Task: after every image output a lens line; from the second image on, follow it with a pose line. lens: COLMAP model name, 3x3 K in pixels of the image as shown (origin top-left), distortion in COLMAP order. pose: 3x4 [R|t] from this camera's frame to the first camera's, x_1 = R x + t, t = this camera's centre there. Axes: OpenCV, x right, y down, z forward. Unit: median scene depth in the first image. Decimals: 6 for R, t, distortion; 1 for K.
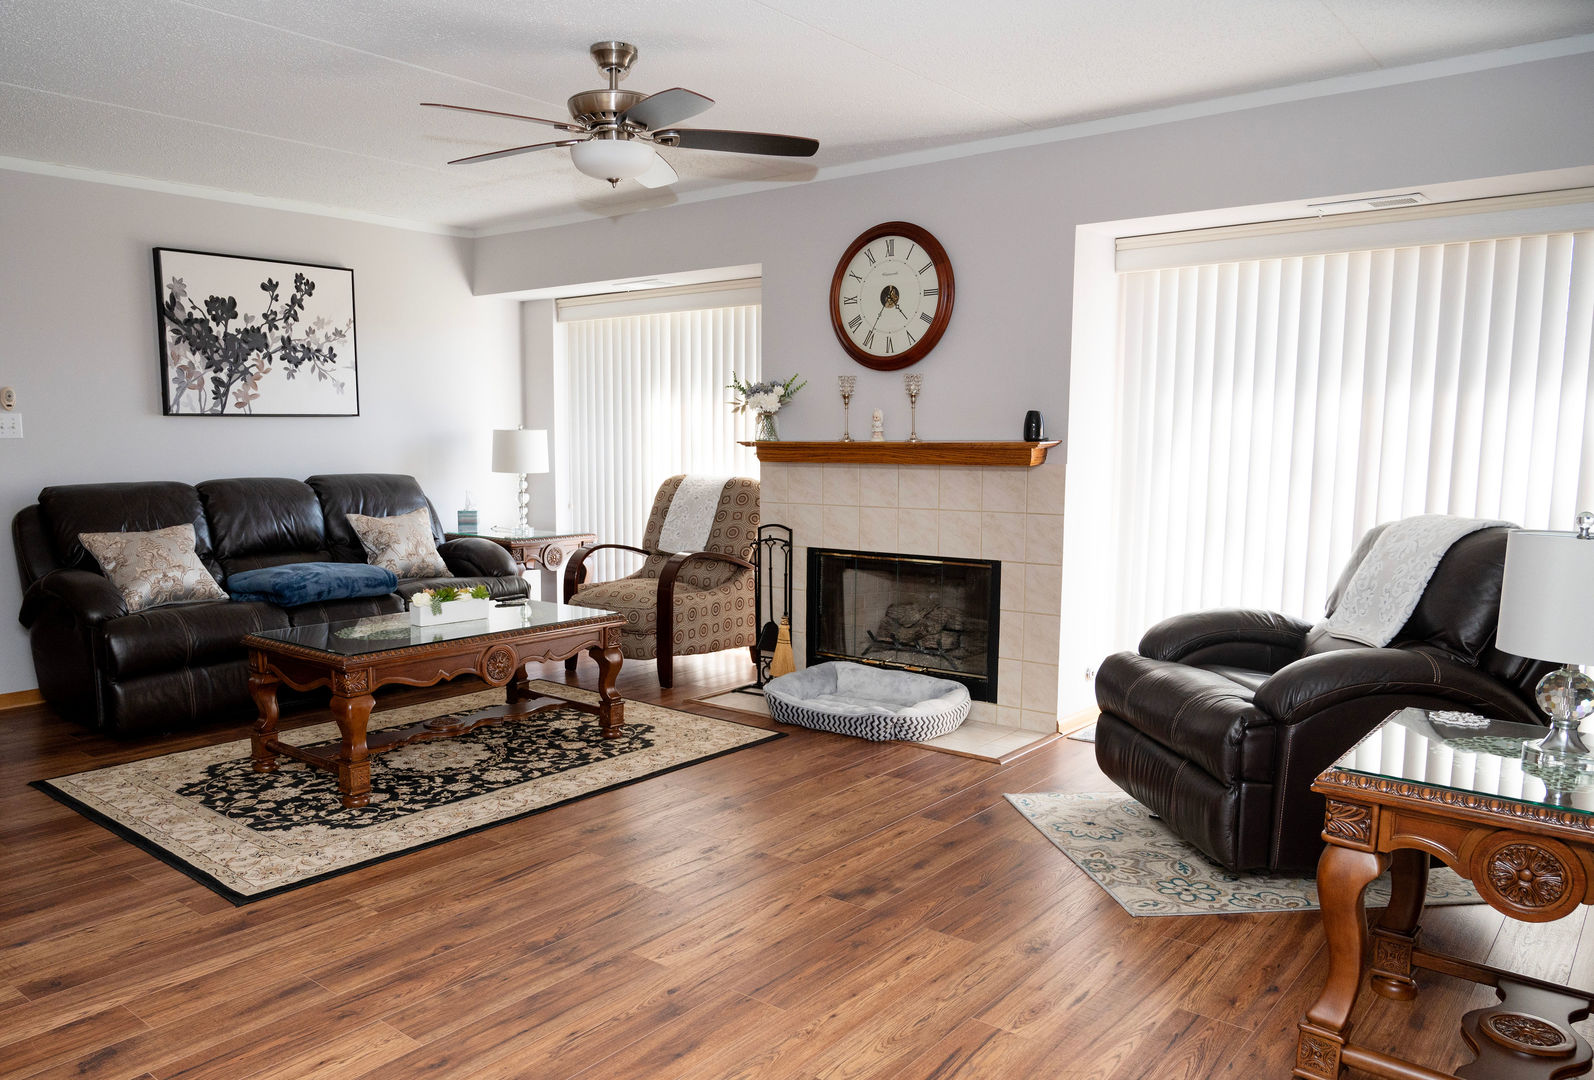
lens RADIAL K [[1167.0, 0, 730.1], [0, 1167.0, 572.9], [0, 0, 1]] dist [-0.010307, 0.005575]
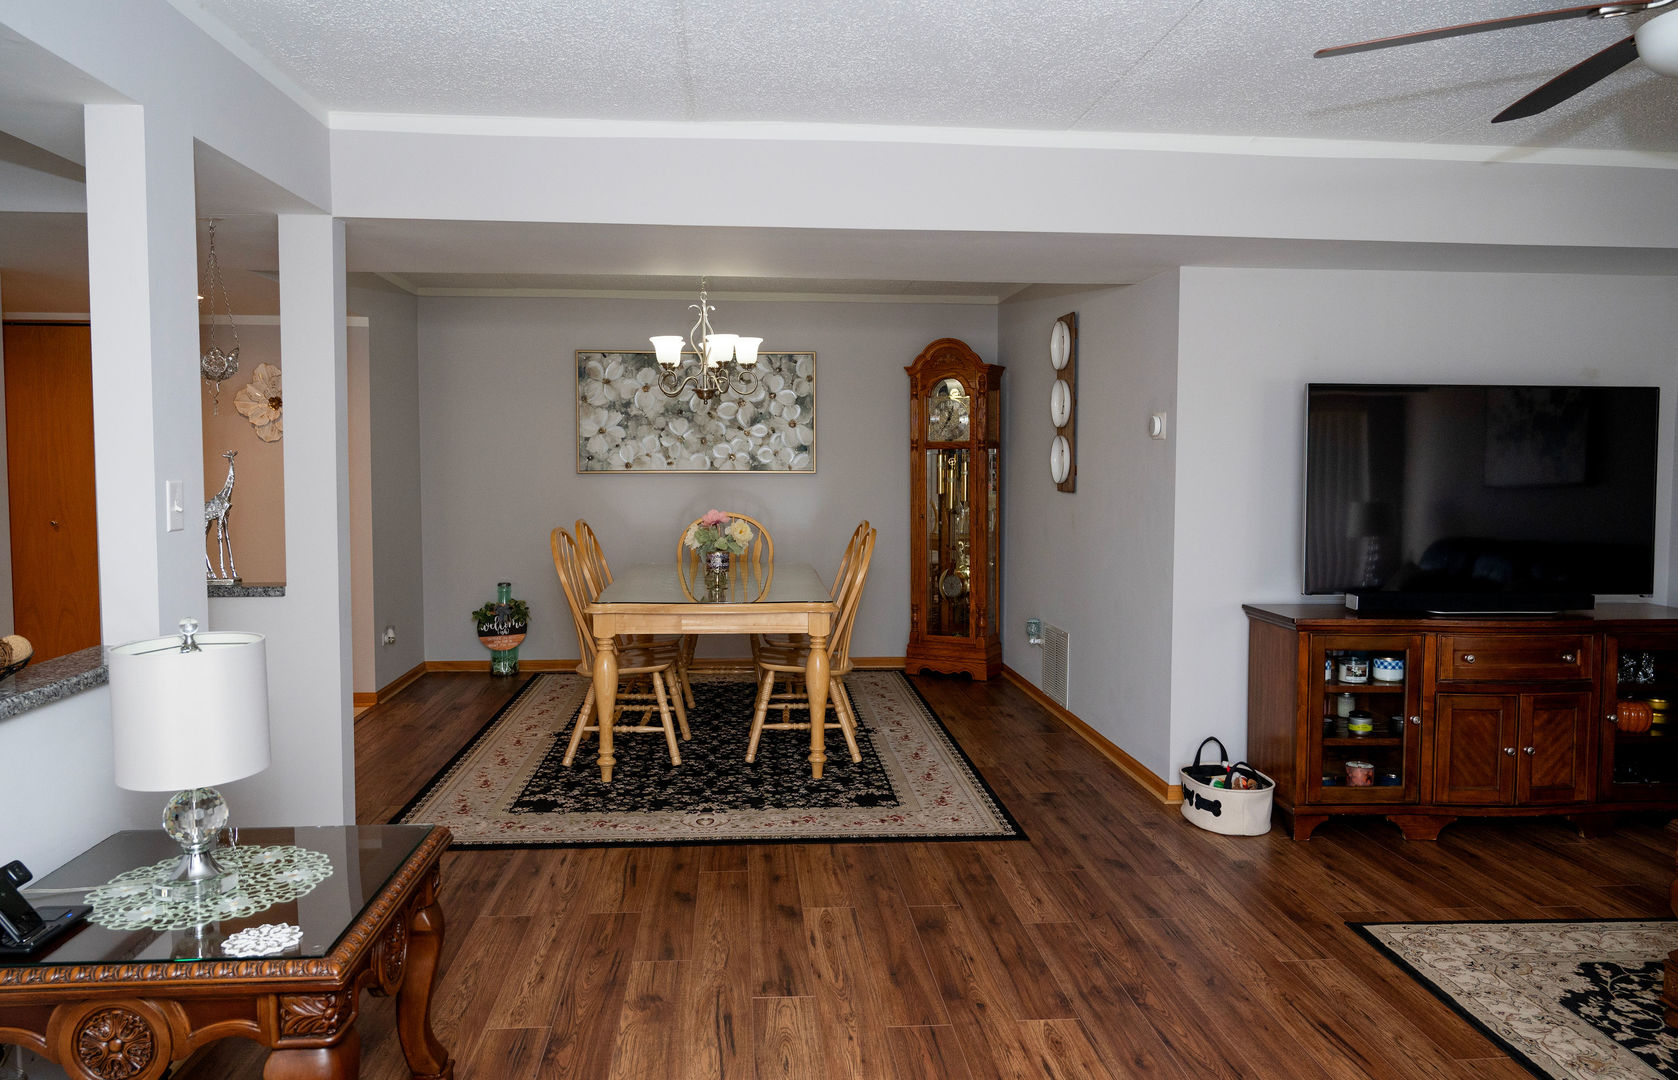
lens RADIAL K [[1153.2, 0, 829.0], [0, 1153.2, 530.4], [0, 0, 1]] dist [-0.007616, 0.000413]
pose [[-0.704798, 0.046510, -0.707882, 0.429916], [-0.090802, 0.983726, 0.155040, -0.131792], [0.703573, 0.173549, -0.689105, 0.831222]]
